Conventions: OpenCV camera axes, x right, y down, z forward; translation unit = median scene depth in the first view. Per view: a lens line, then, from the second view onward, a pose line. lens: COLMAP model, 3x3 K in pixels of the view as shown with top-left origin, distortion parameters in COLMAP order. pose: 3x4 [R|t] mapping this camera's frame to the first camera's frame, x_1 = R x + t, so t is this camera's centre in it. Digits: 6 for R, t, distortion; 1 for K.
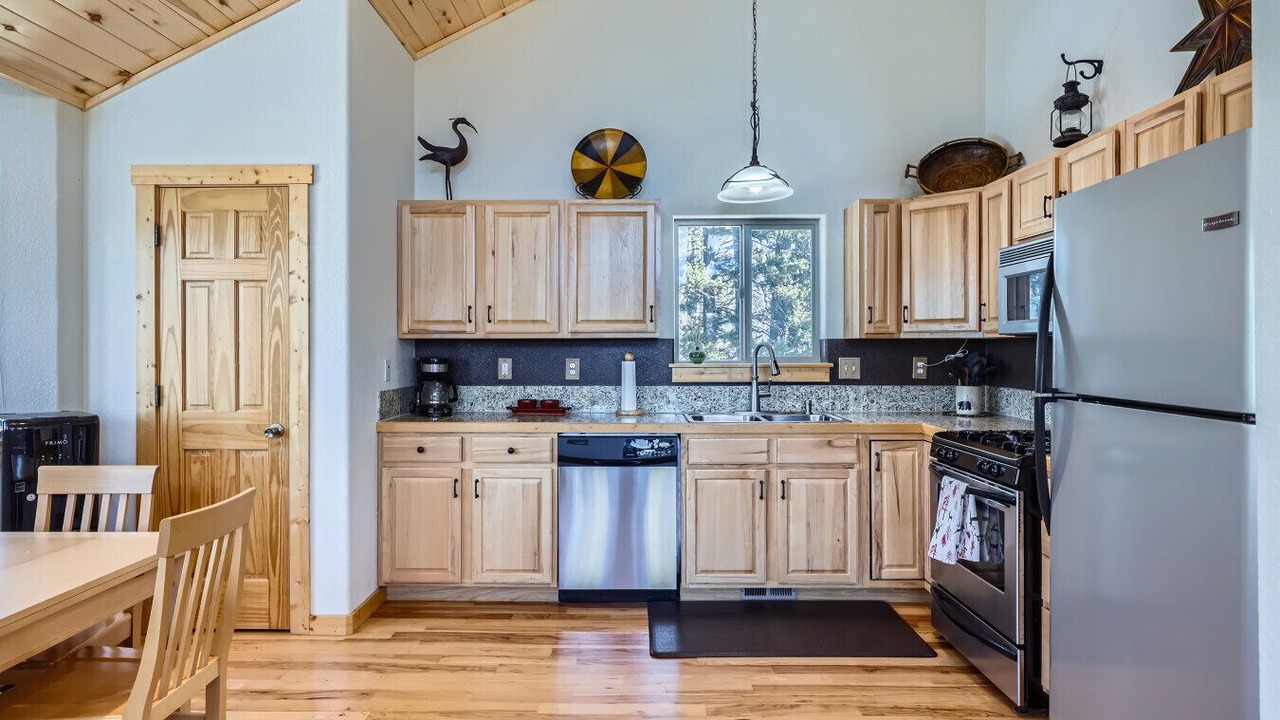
lens RADIAL K [[723.4, 0, 629.6], [0, 723.4, 350.3], [0, 0, 1]] dist [-0.001179, 0.005702]
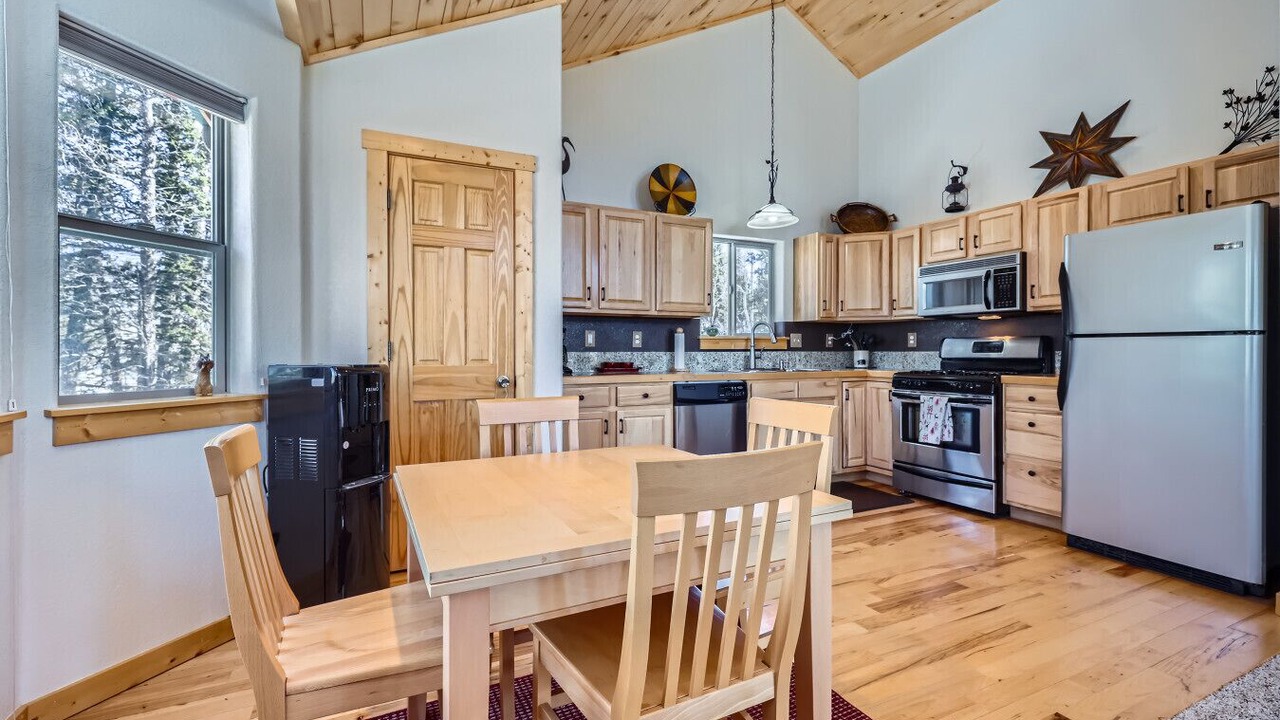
lens RADIAL K [[542.5, 0, 627.8], [0, 542.5, 353.4], [0, 0, 1]] dist [0.008176, -0.002134]
pose [[0.897461, -0.001338, 0.441091, -0.605396], [0.001131, 0.999999, 0.000732, 0.057550], [-0.441092, -0.000158, 0.897462, 0.118608]]
